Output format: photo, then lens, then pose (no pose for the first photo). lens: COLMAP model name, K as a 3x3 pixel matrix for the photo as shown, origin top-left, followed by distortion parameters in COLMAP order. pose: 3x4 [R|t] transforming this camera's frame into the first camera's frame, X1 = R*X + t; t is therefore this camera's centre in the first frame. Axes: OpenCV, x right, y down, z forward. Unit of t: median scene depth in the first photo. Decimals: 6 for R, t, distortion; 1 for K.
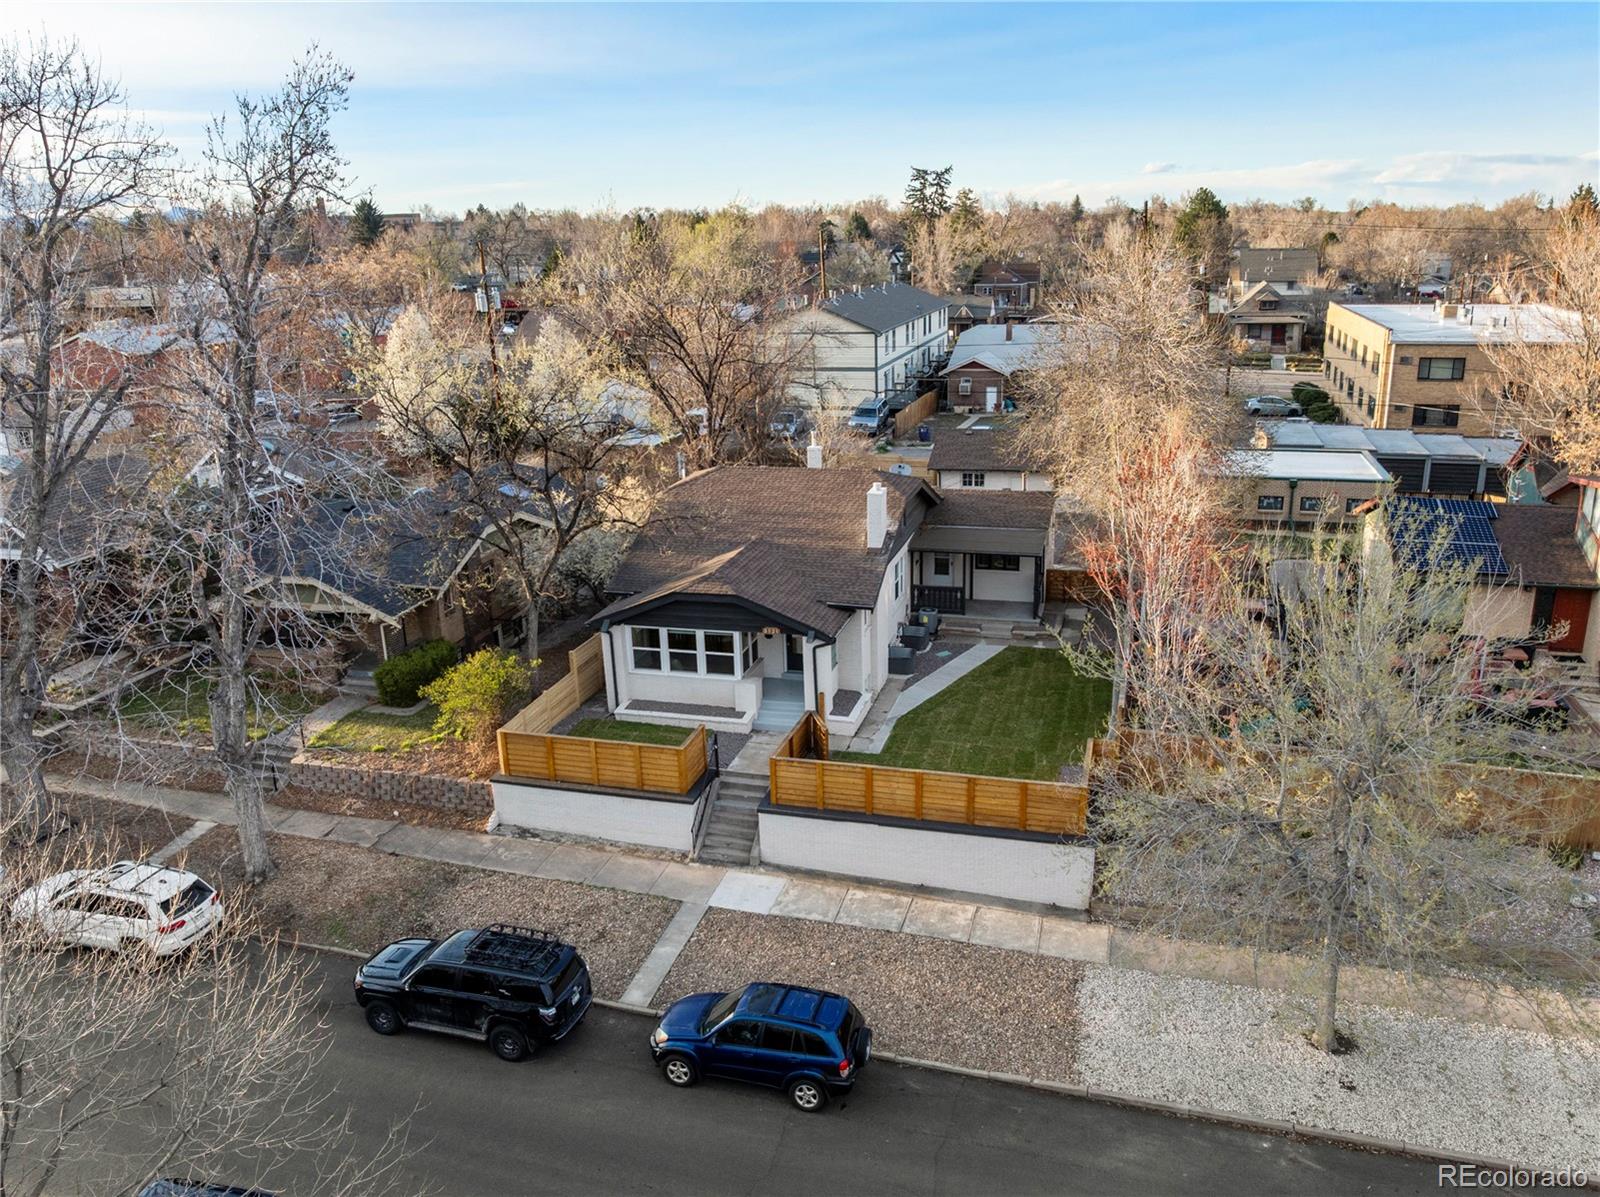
lens RADIAL K [[1171.6, 0, 806.0], [0, 1171.6, 567.1], [0, 0, 1]] dist [-0.018077, -0.000054]
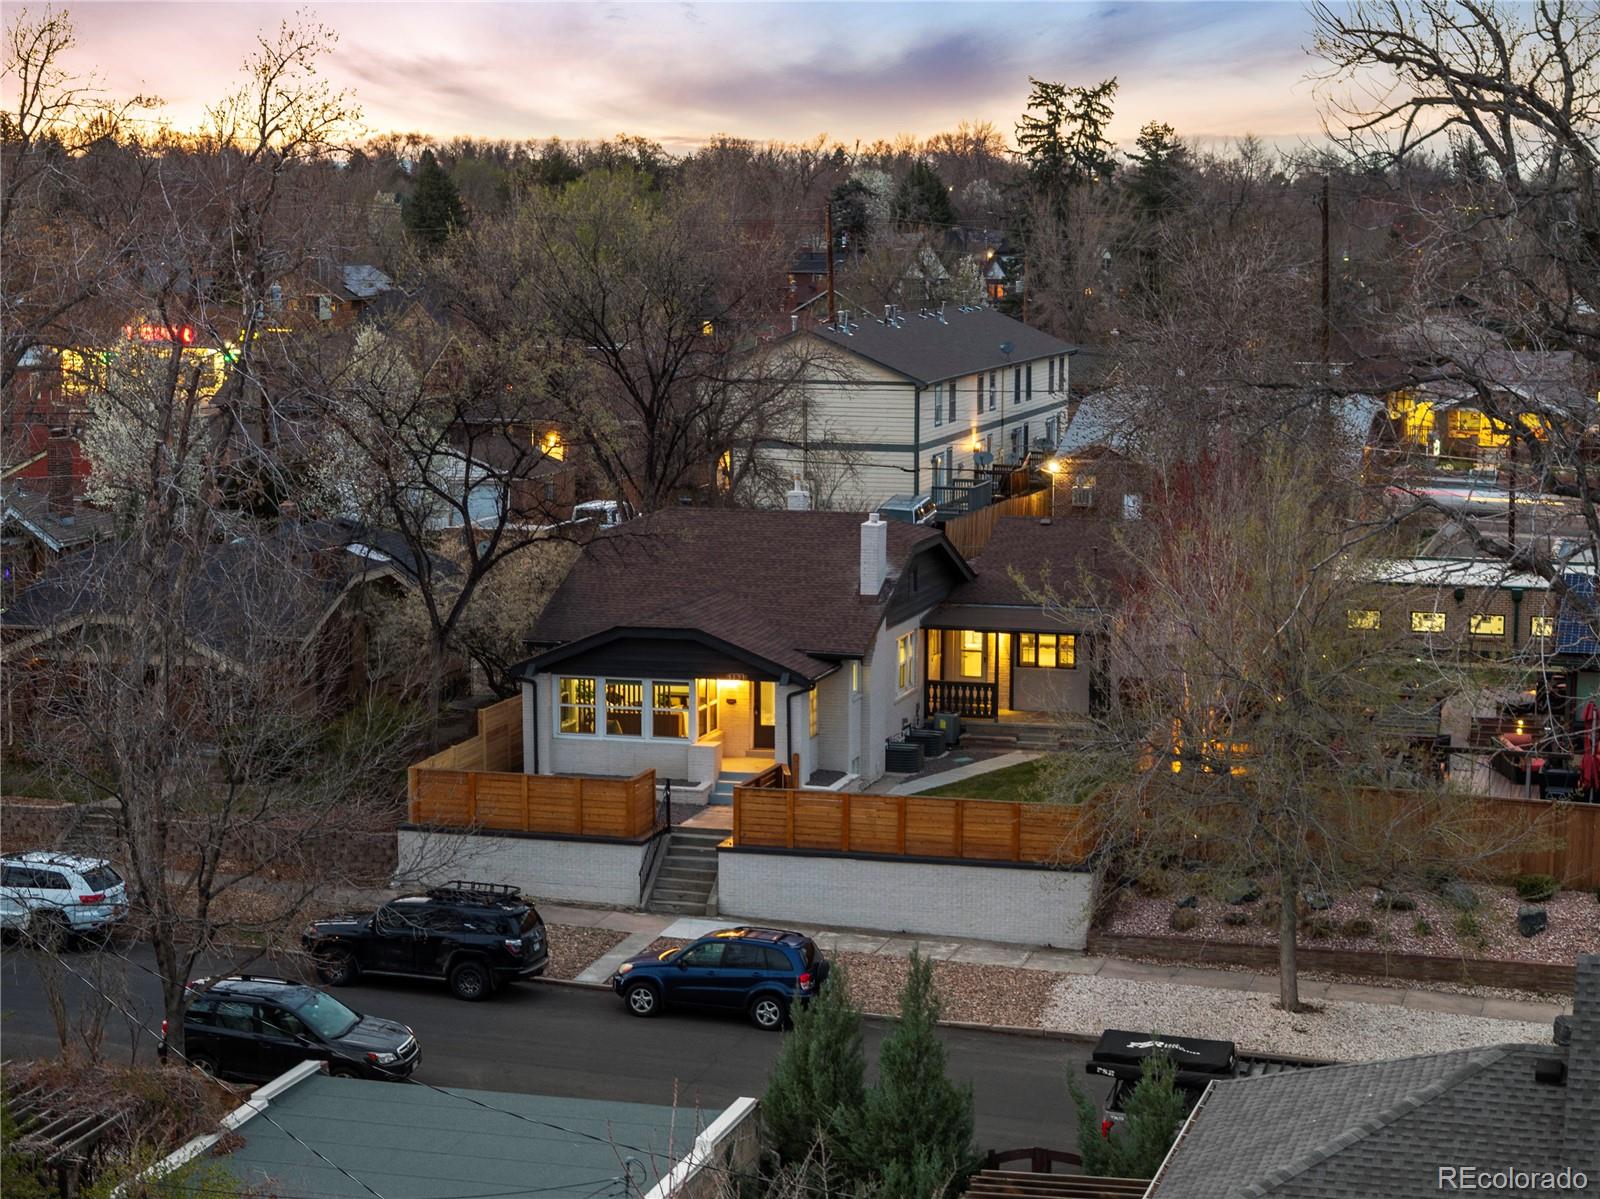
lens RADIAL K [[3221.7, 0, 799.3], [0, 3221.7, 598.6], [0, 0, 1]] dist [-0.084424, 0.000000]
pose [[0.999478, 0.032187, 0.002784, 0.006239], [-0.031352, 0.987109, -0.156951, 0.375325], [-0.007800, 0.156782, 0.987602, -1.307394]]
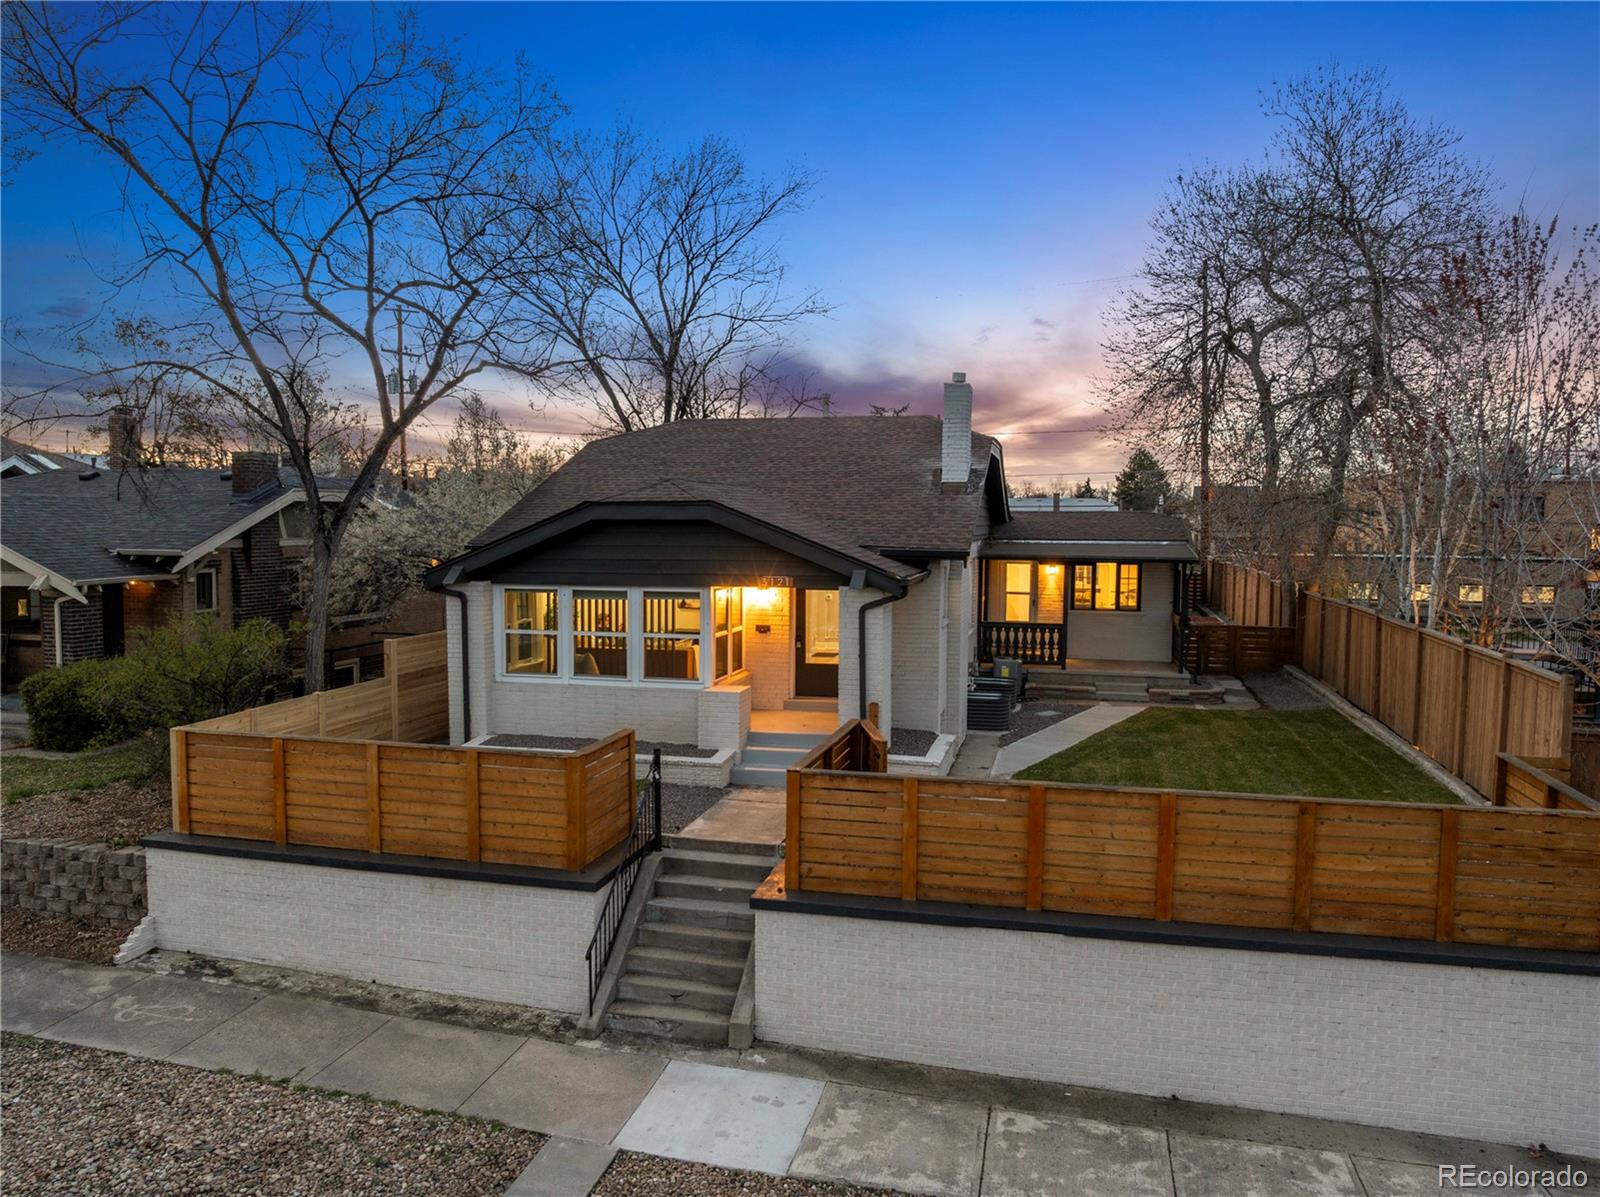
lens RADIAL K [[1095.9, 0, 802.0], [0, 1095.9, 597.1], [0, 0, 1]] dist [-0.034107, -0.001586]
pose [[0.998352, 0.034052, 0.046183, -0.042957], [-0.023277, 0.976016, -0.216451, 0.175593], [-0.052446, 0.215020, 0.975200, 0.572561]]
